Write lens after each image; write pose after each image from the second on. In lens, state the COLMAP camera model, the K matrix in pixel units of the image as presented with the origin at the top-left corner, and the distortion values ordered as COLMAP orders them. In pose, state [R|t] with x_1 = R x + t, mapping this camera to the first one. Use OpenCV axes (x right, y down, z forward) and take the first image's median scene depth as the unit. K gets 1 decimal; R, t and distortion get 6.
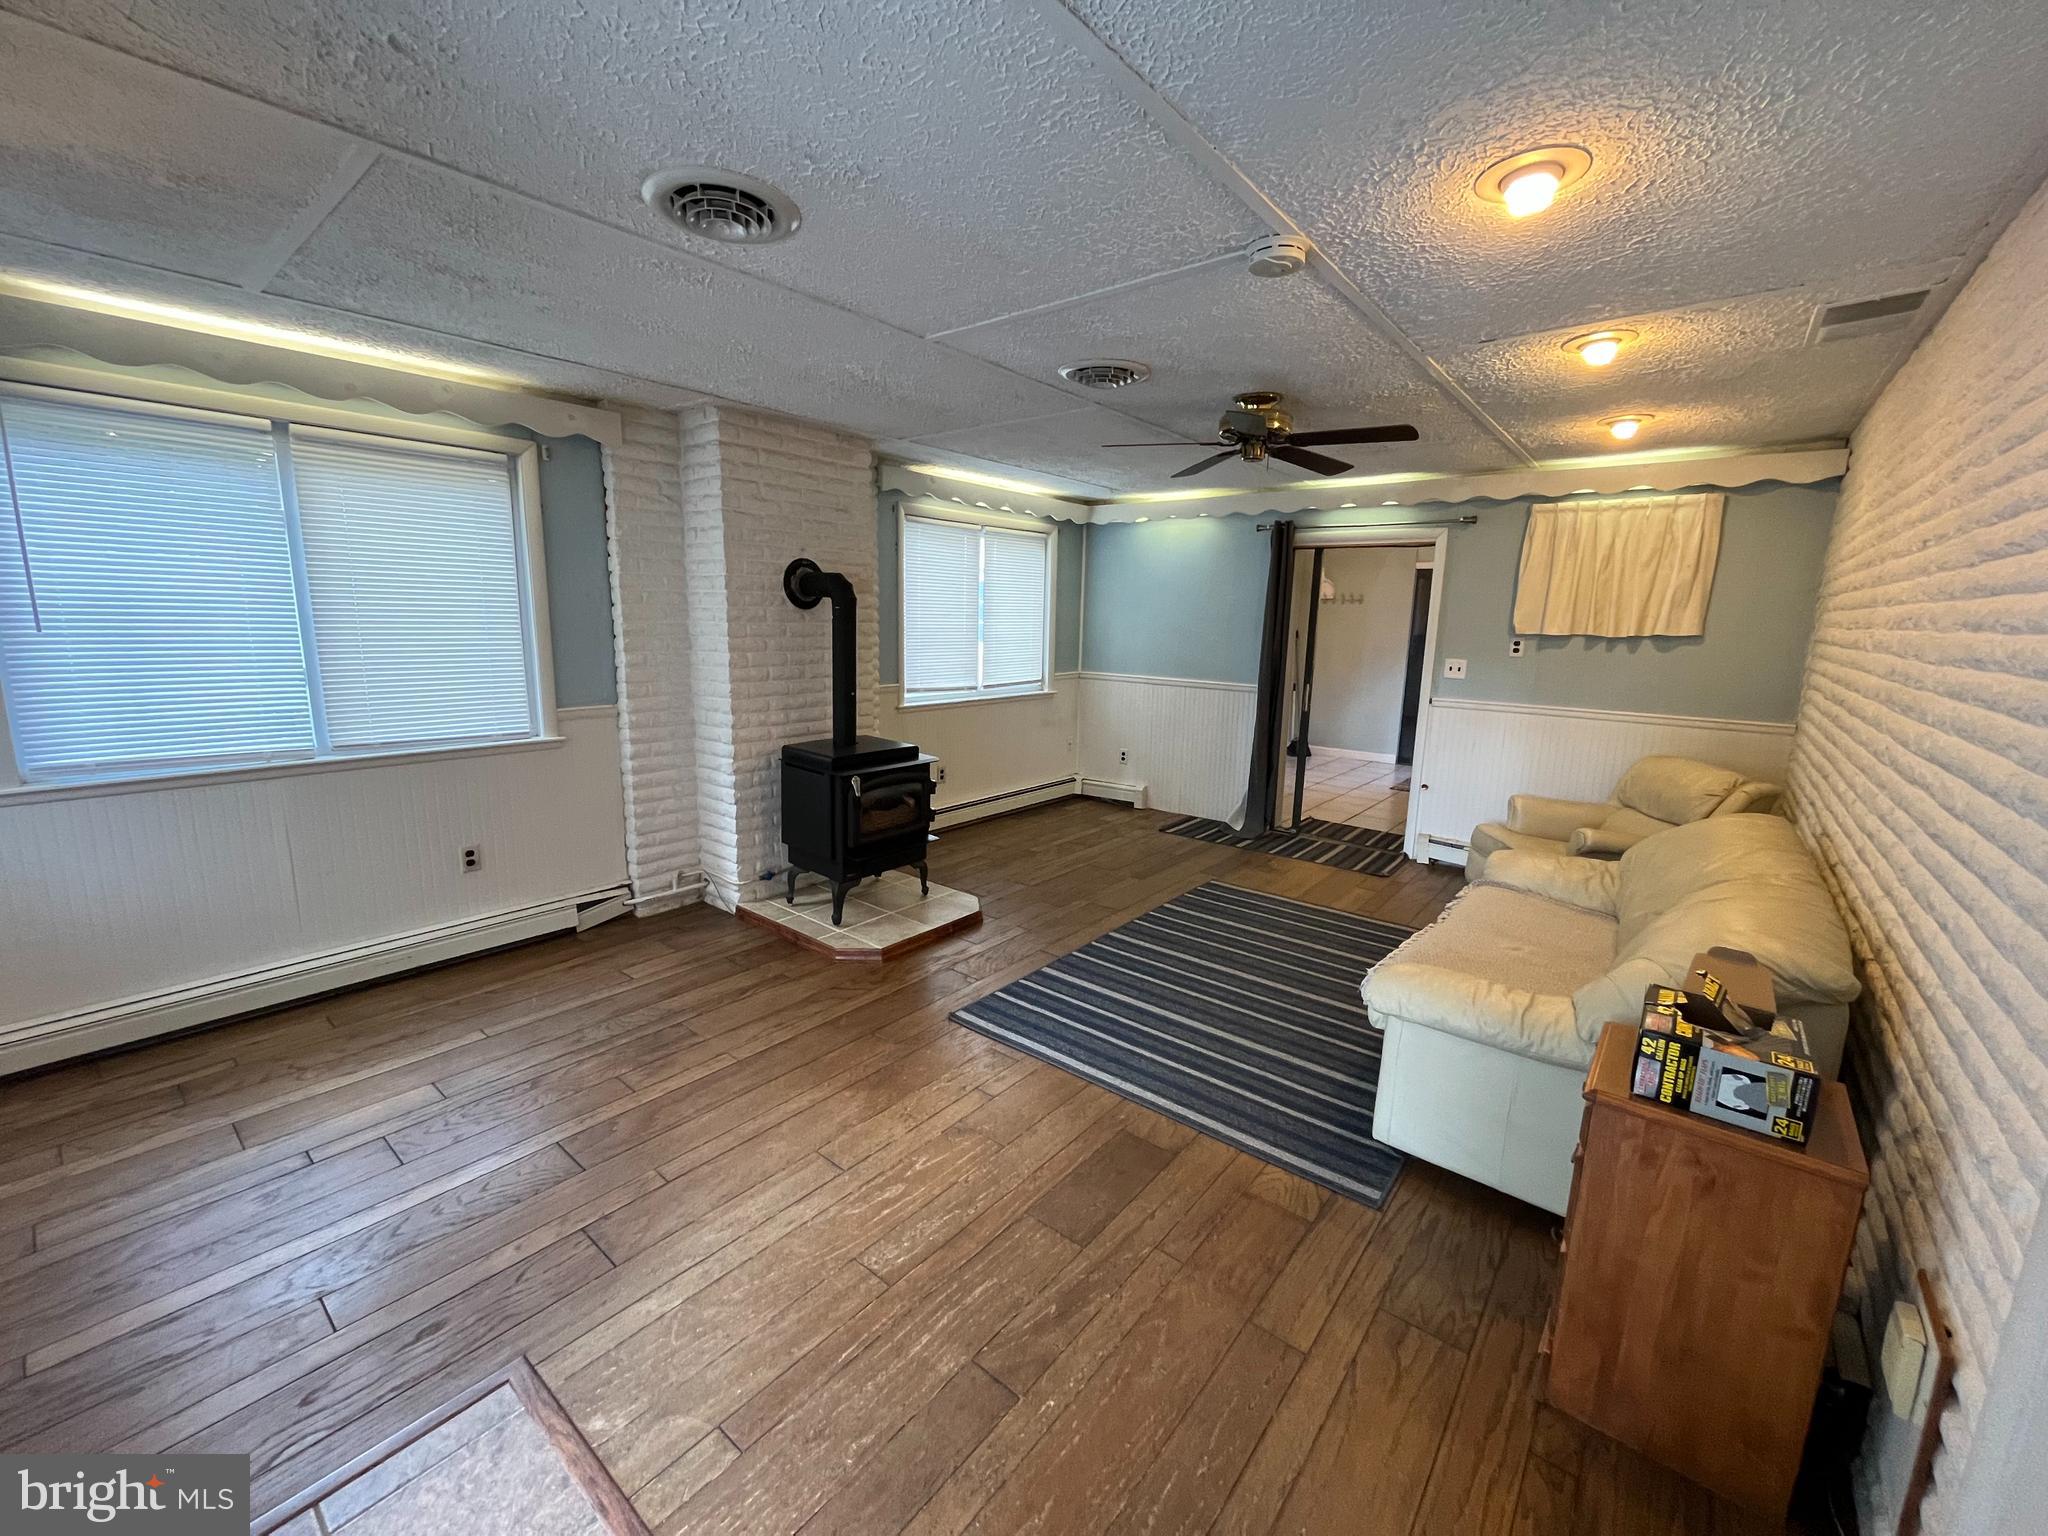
lens RADIAL K [[825.7, 0, 1021.5], [0, 825.7, 760.2], [0, 0, 1]] dist [-0.004263, -0.000074]
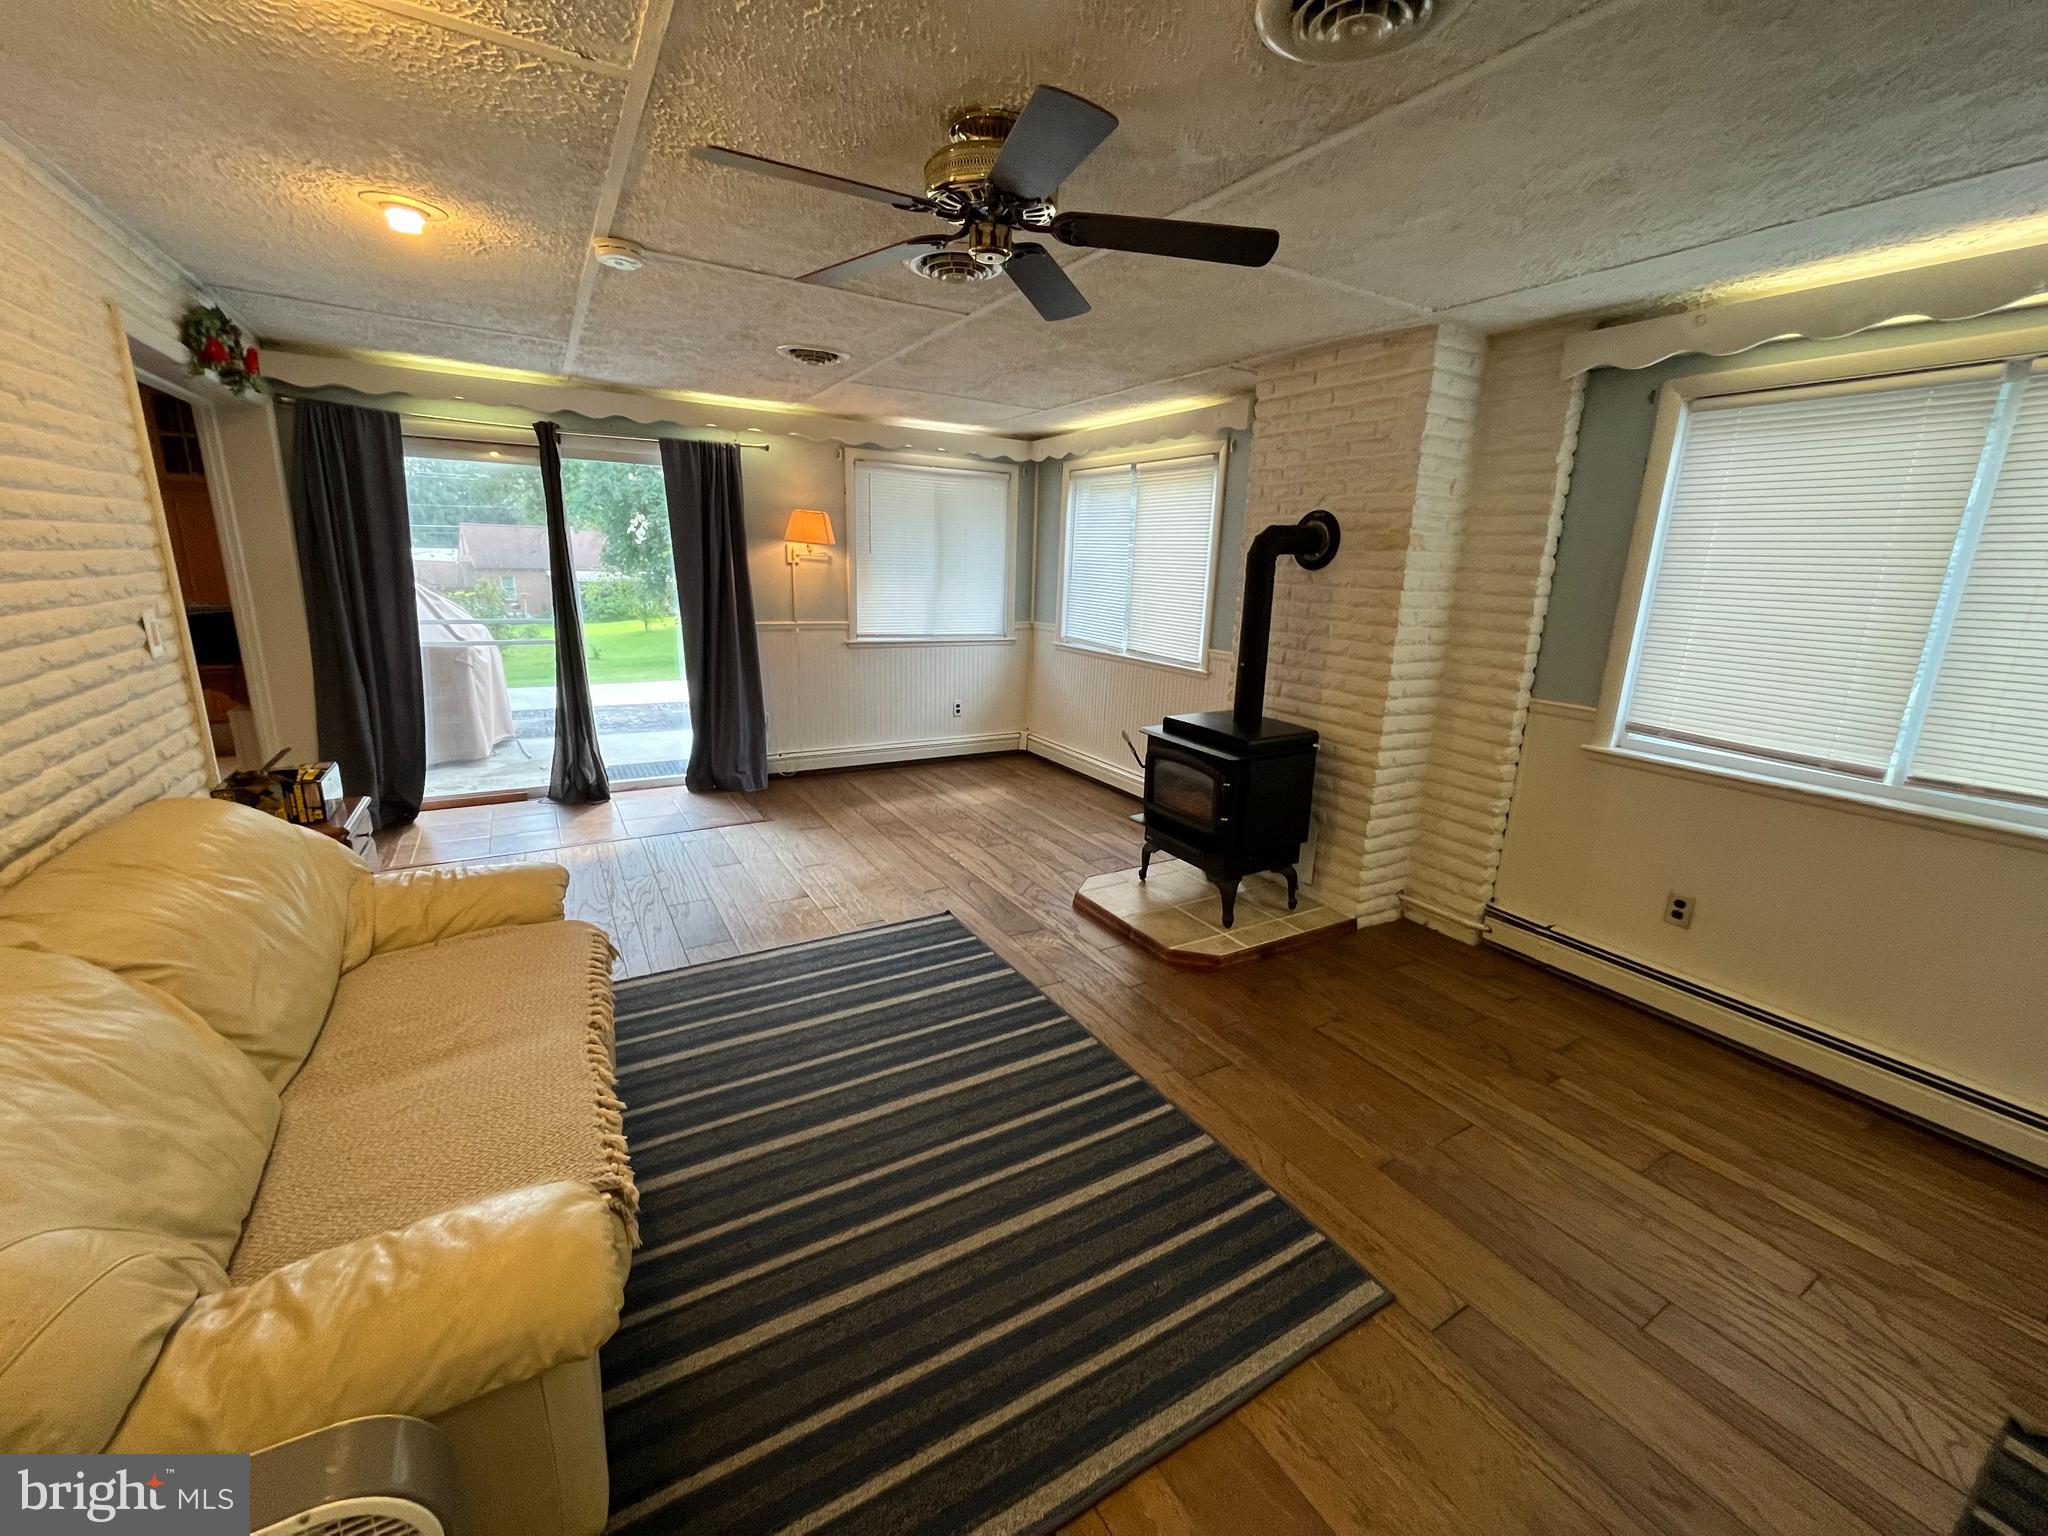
lens RADIAL K [[825.7, 0, 1023.9], [0, 825.7, 766.5], [0, 0, 1]] dist [-0.004263, -0.000074]
pose [[-0.343786, 0.191400, -0.919335, 0.700243], [-0.211156, 0.938179, 0.274285, -0.169807], [0.914999, 0.288419, -0.282118, 1.071083]]
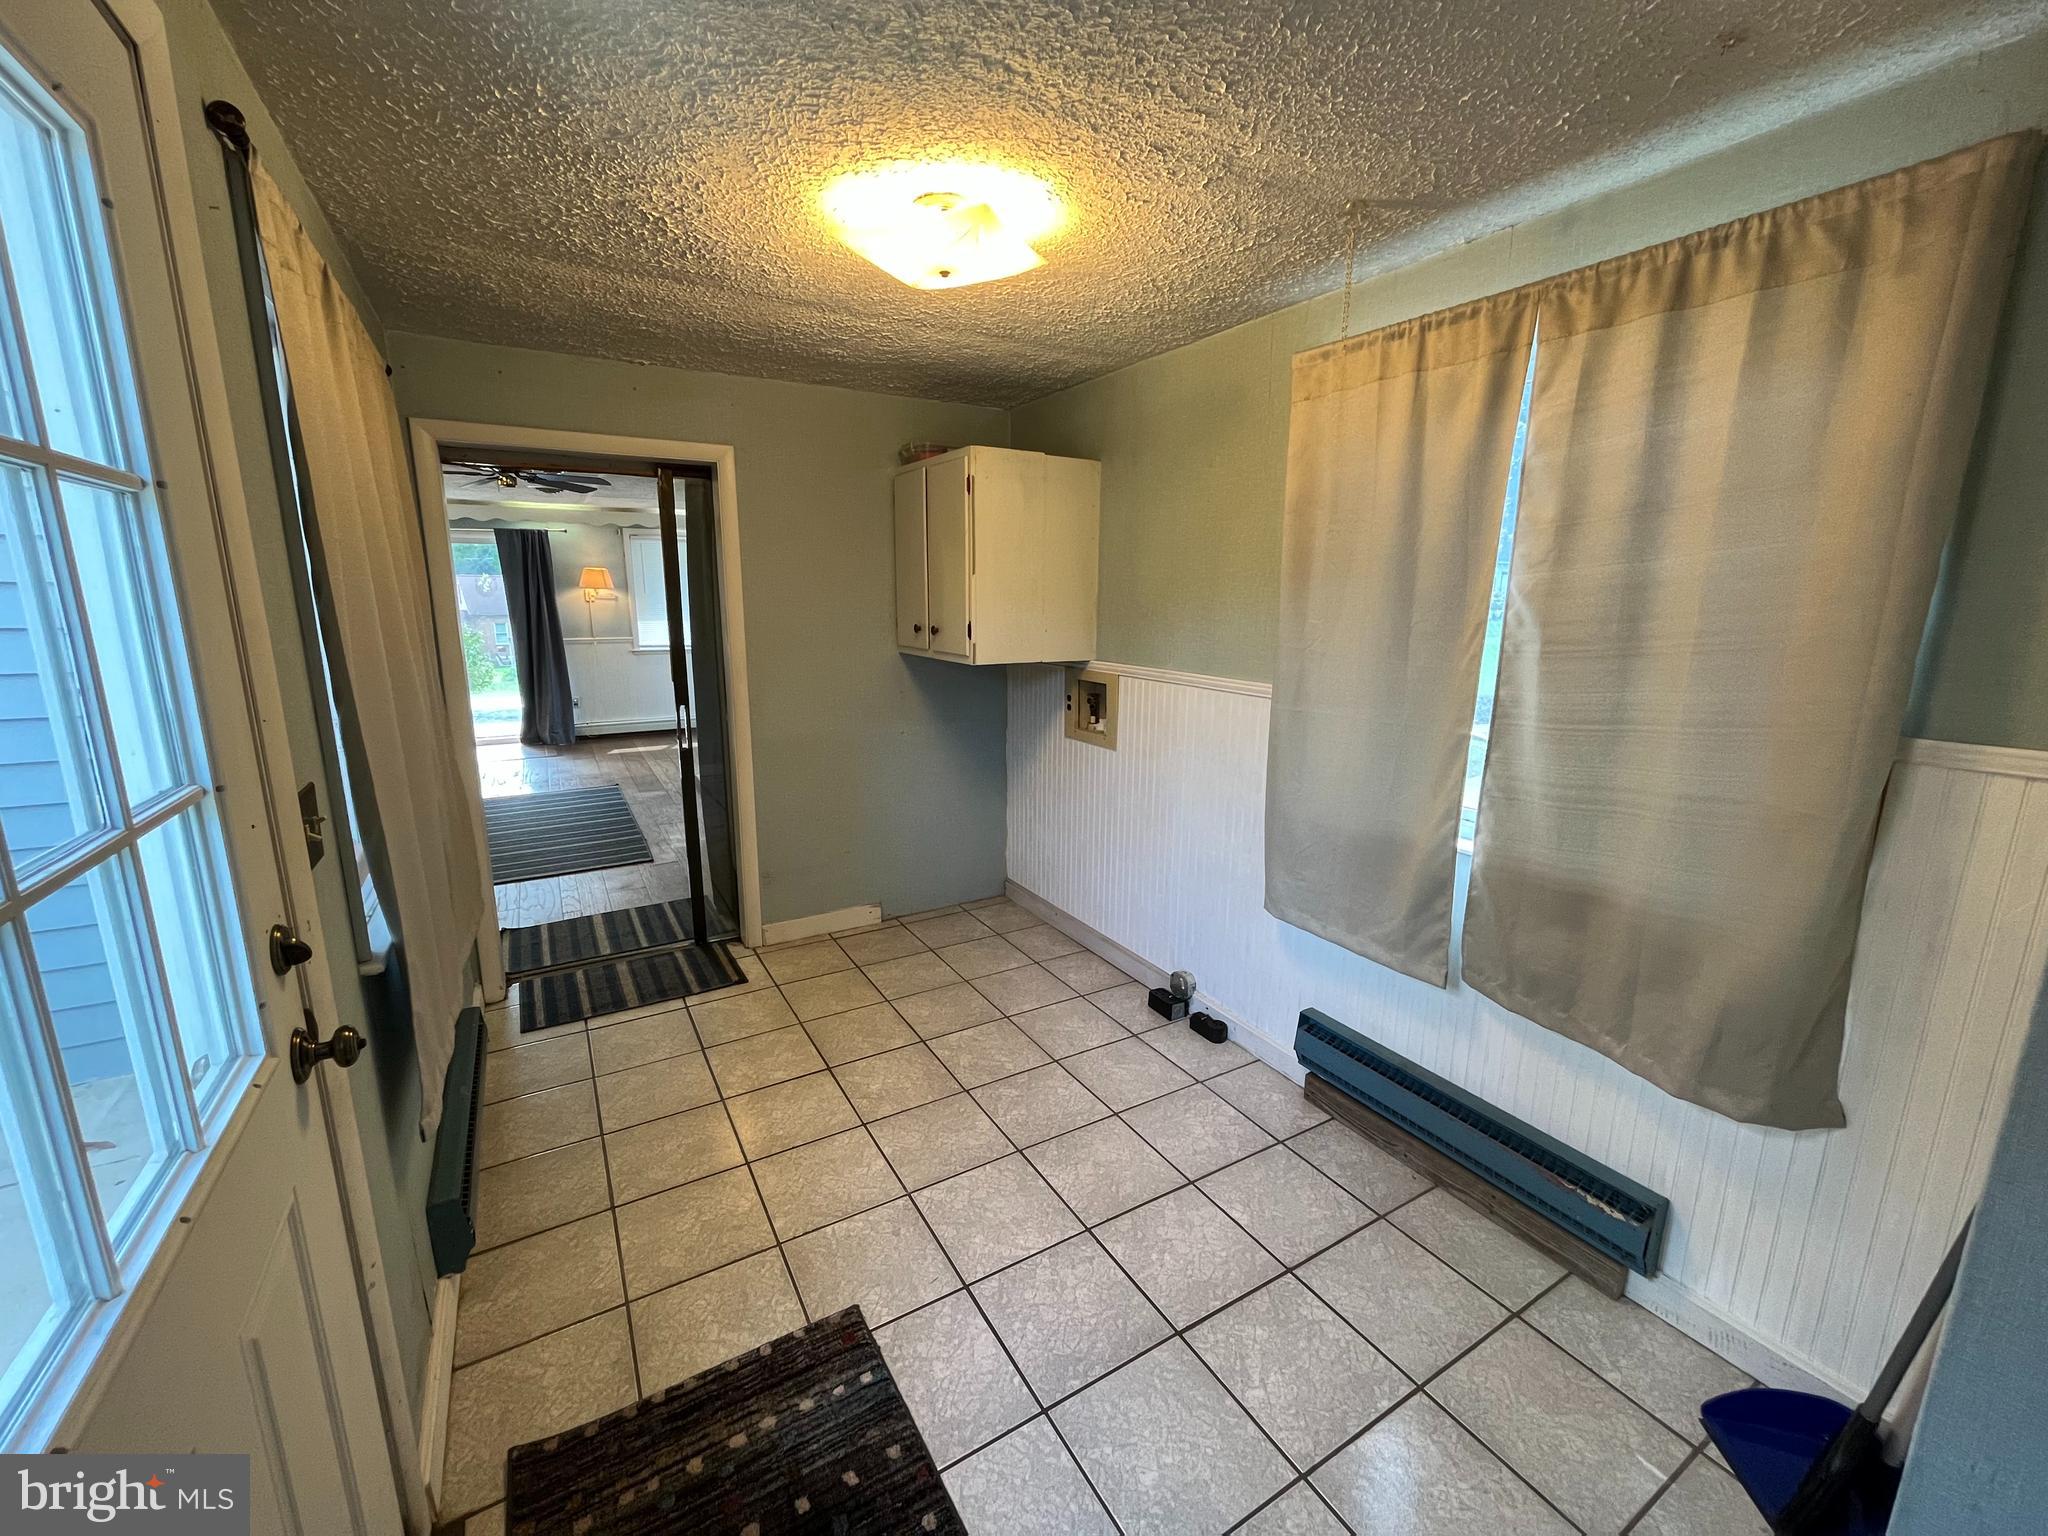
lens RADIAL K [[825.7, 0, 1019.1], [0, 825.7, 764.0], [0, 0, 1]] dist [-0.004263, -0.000074]
pose [[-0.350147, 0.159493, -0.923016, 1.183690], [-0.180593, 0.955415, 0.233600, -0.333032], [0.919121, 0.248484, -0.305732, 2.056017]]
